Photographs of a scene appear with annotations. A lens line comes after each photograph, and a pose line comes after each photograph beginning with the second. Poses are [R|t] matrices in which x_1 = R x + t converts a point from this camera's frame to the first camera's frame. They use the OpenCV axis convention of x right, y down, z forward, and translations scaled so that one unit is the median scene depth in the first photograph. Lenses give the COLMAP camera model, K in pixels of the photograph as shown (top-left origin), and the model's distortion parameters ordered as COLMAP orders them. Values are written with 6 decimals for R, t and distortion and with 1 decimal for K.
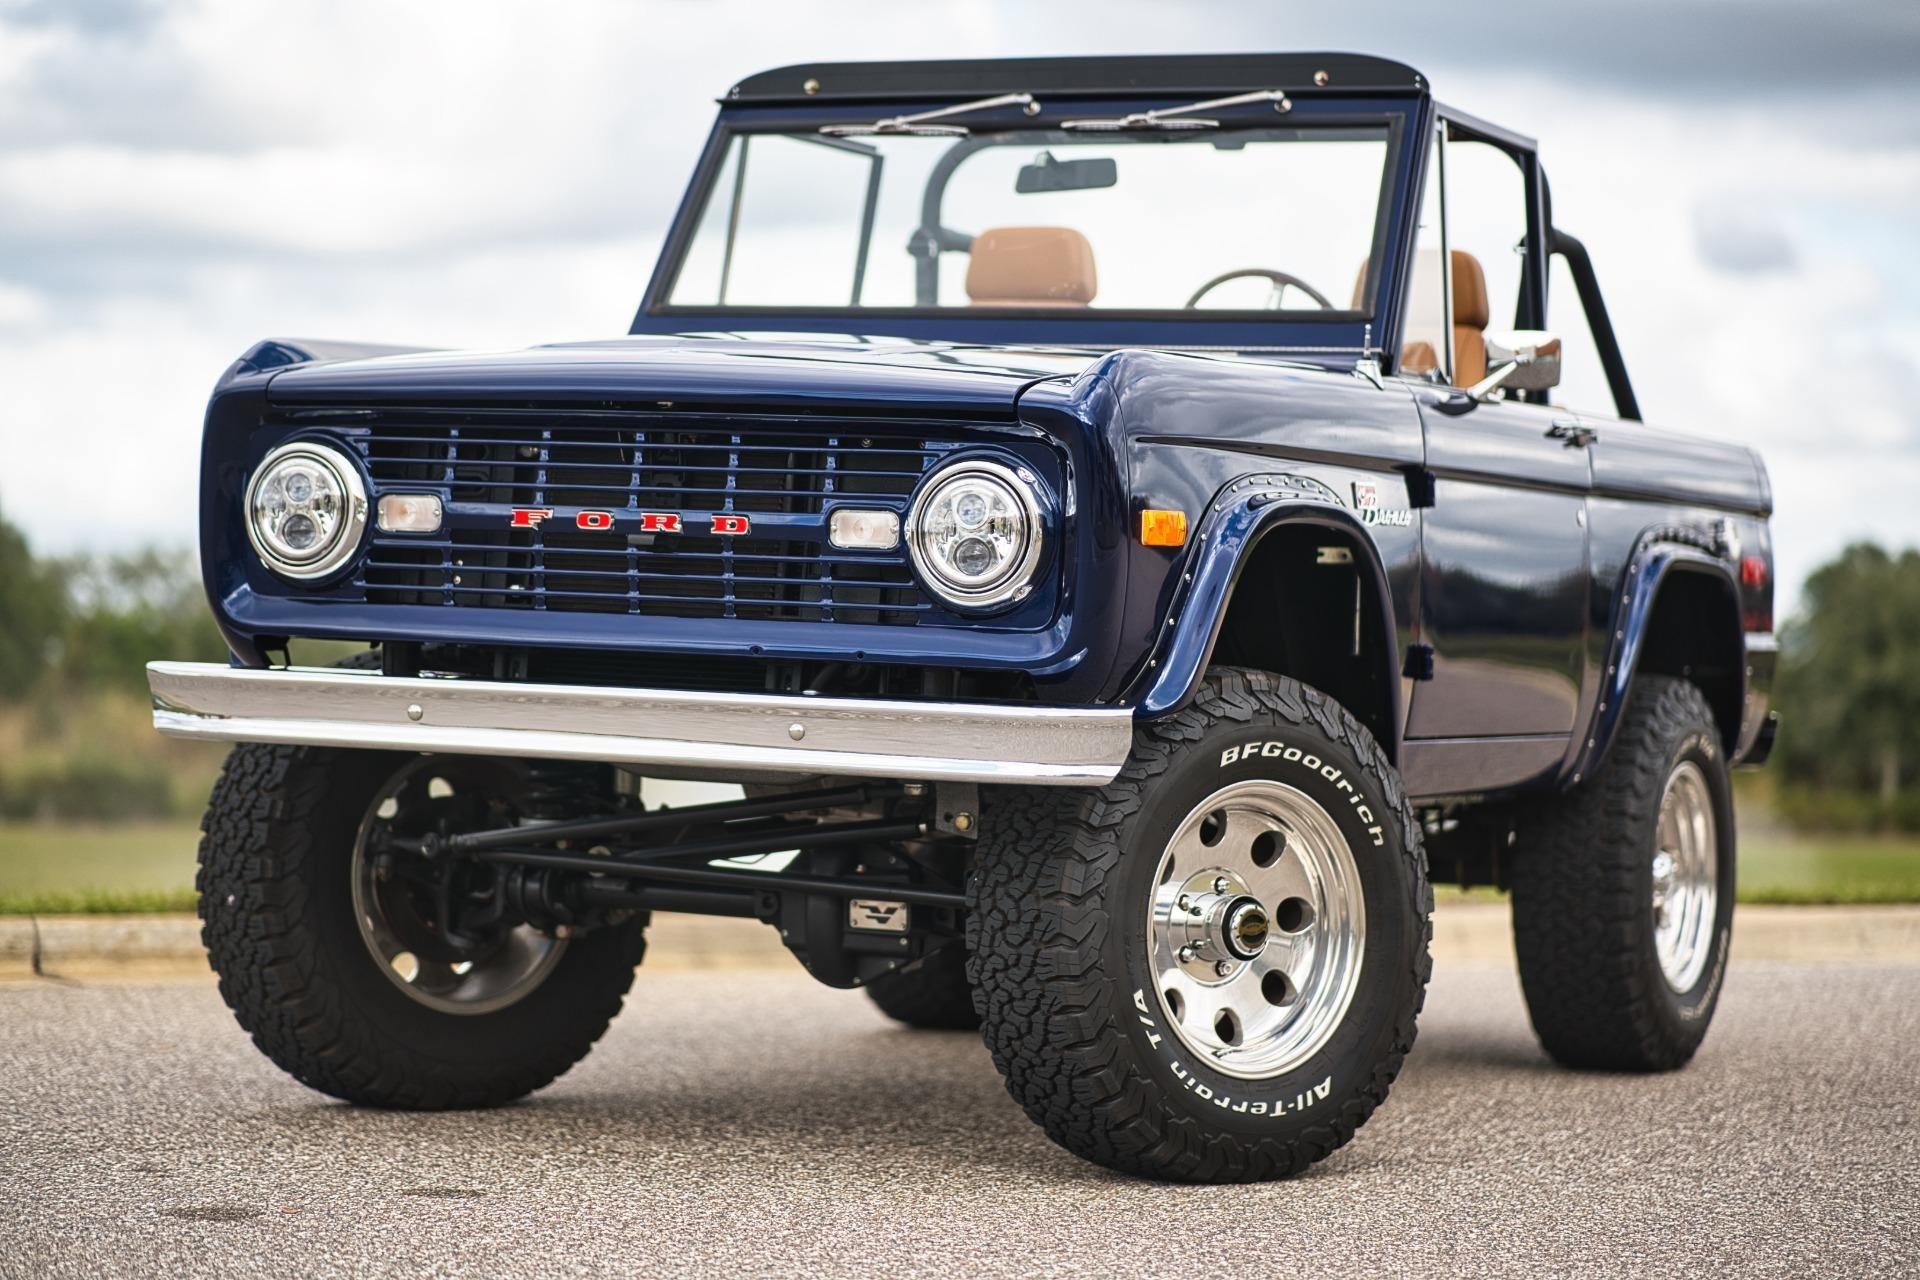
lens RADIAL K [[4415.1, 0, 958.3], [0, 4415.1, 639.3], [0, 0, 1]] dist [0.037198, 0.073878]
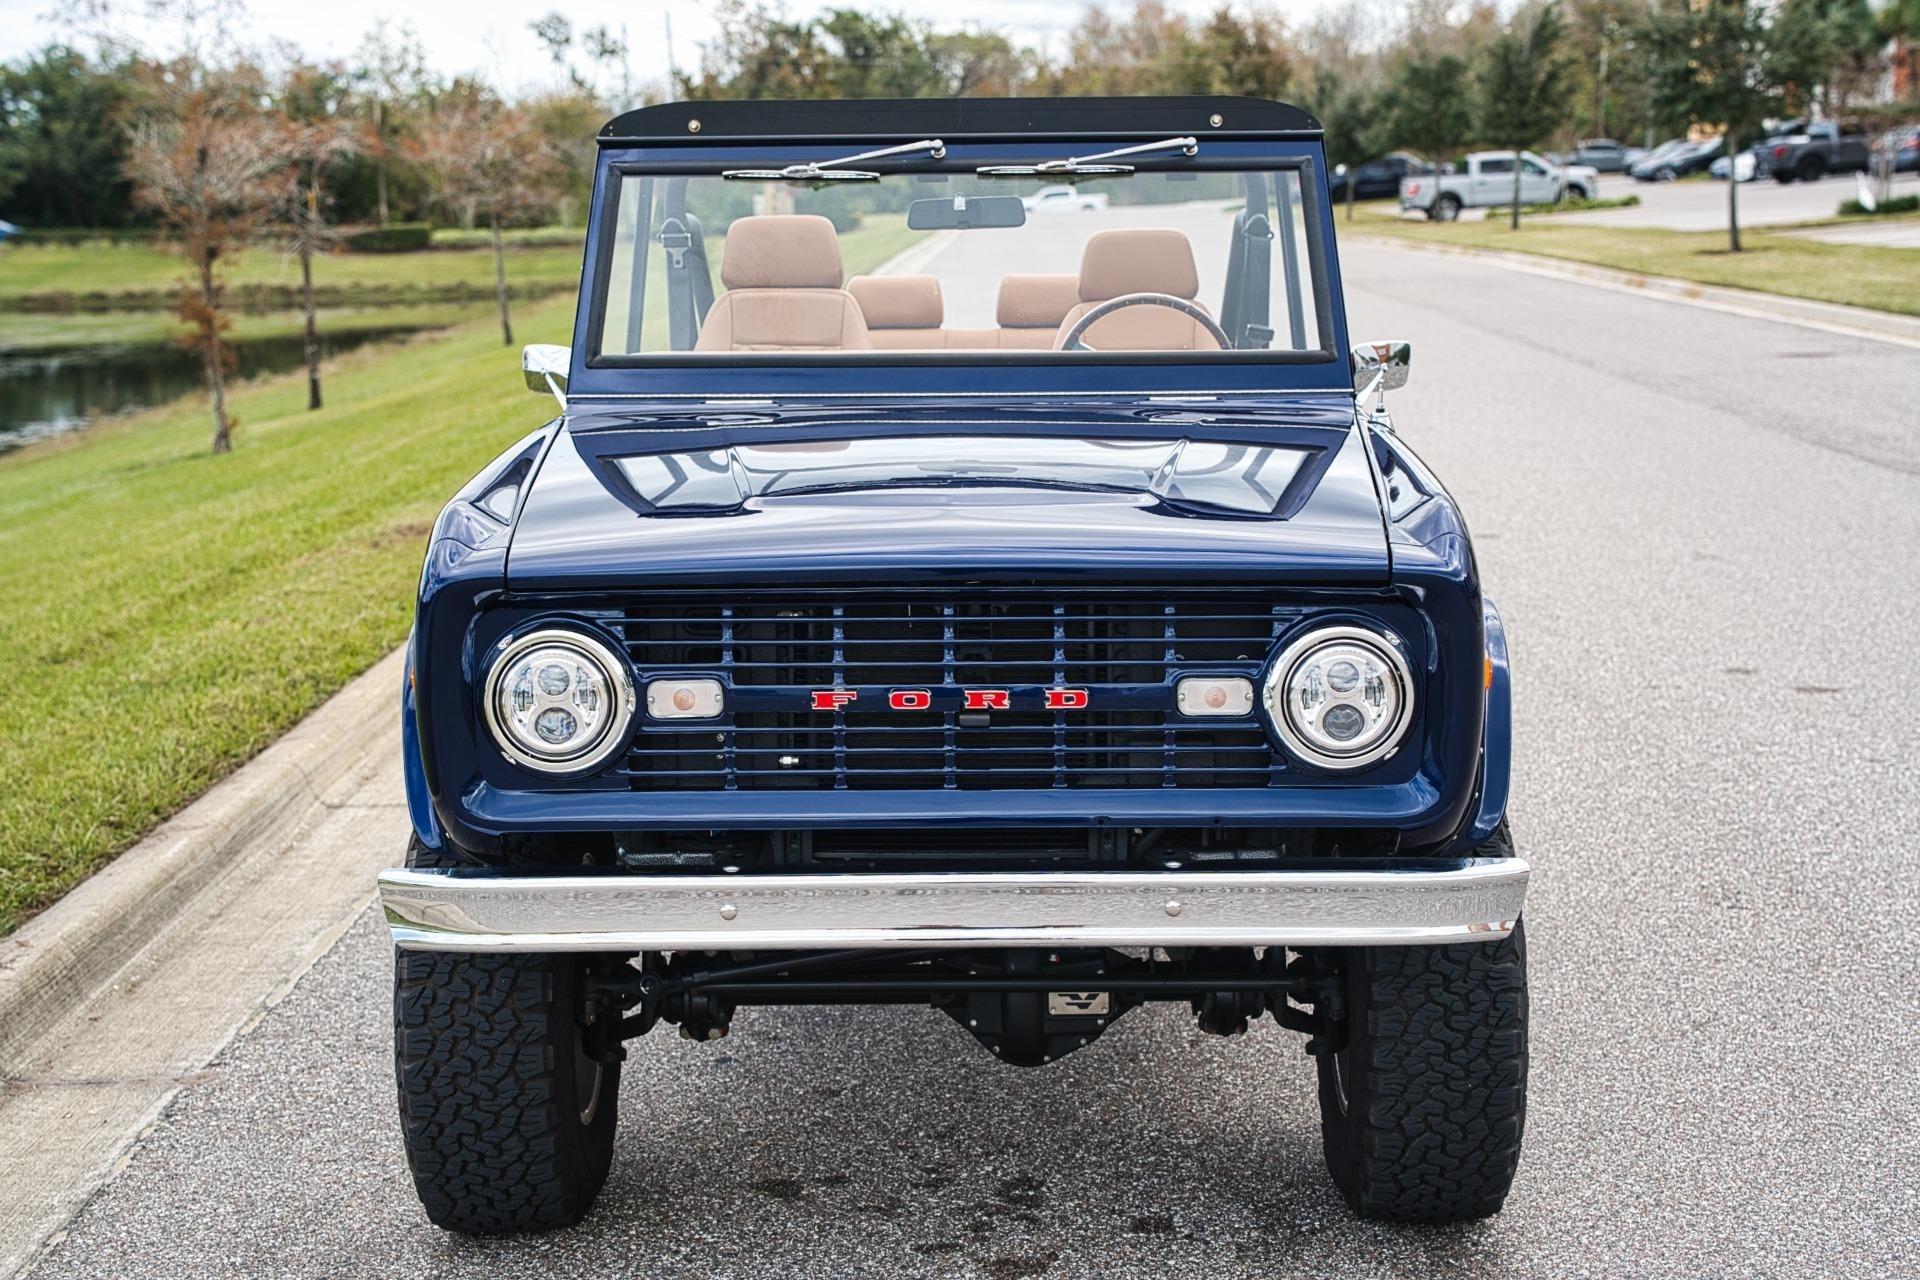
lens RADIAL K [[2885.9, 0, 968.2], [0, 2885.9, 635.9], [0, 0, 1]] dist [0.180135, 0.750103]
pose [[0.913201, -0.109567, 0.392504, -0.318887], [0.048072, 0.985416, 0.163233, -0.144165], [-0.404664, -0.130197, 0.905150, 0.421264]]
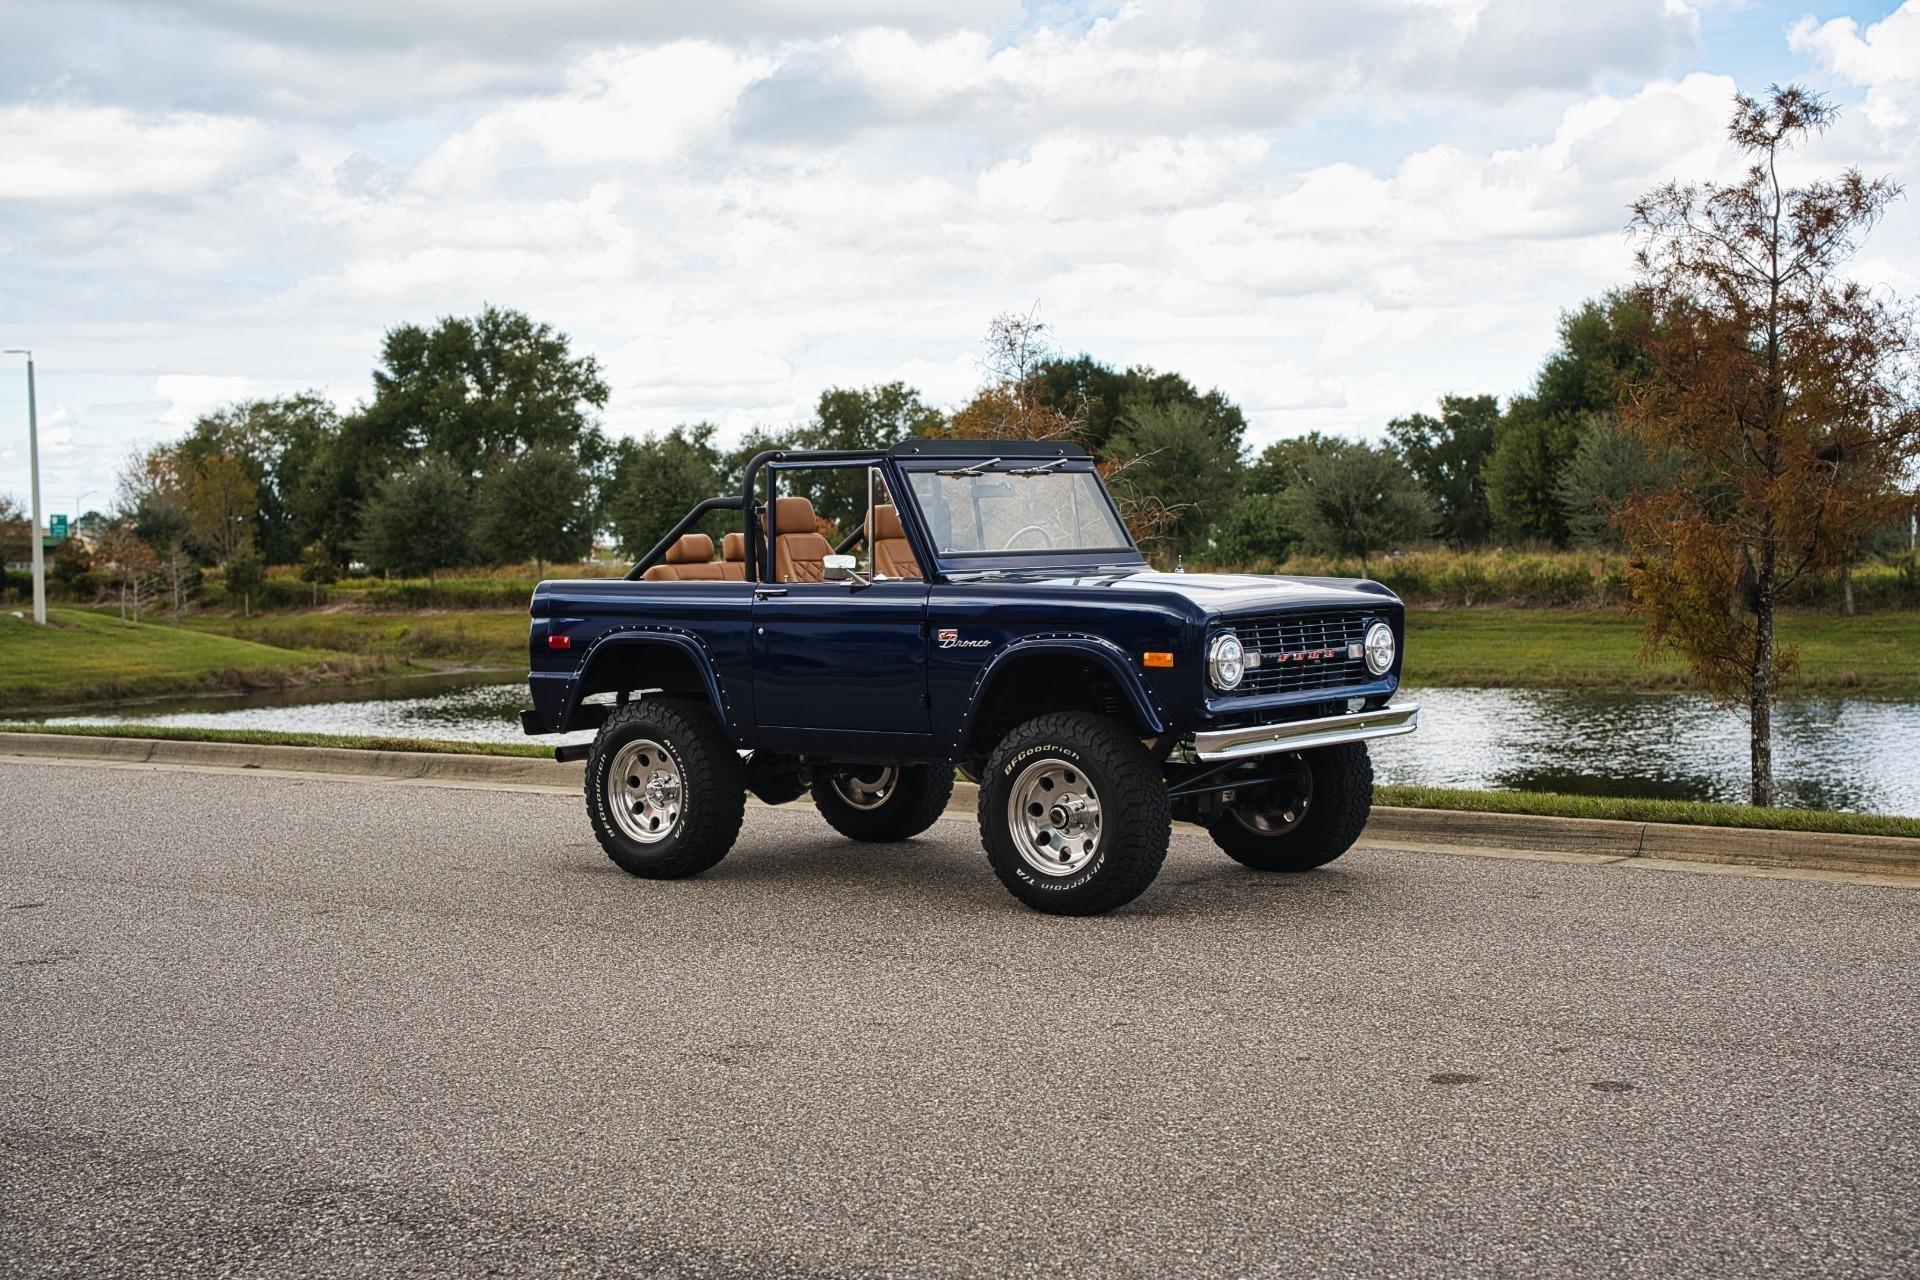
lens RADIAL K [[2760.1, 0, 970.3], [0, 2760.1, 630.1], [0, 0, 1]] dist [0.146215, 0.655357]
pose [[0.235723, -0.081827, 0.968369, -1.721951], [0.033752, 0.996537, 0.075991, -0.174262], [-0.971234, 0.014771, 0.237669, 0.799455]]
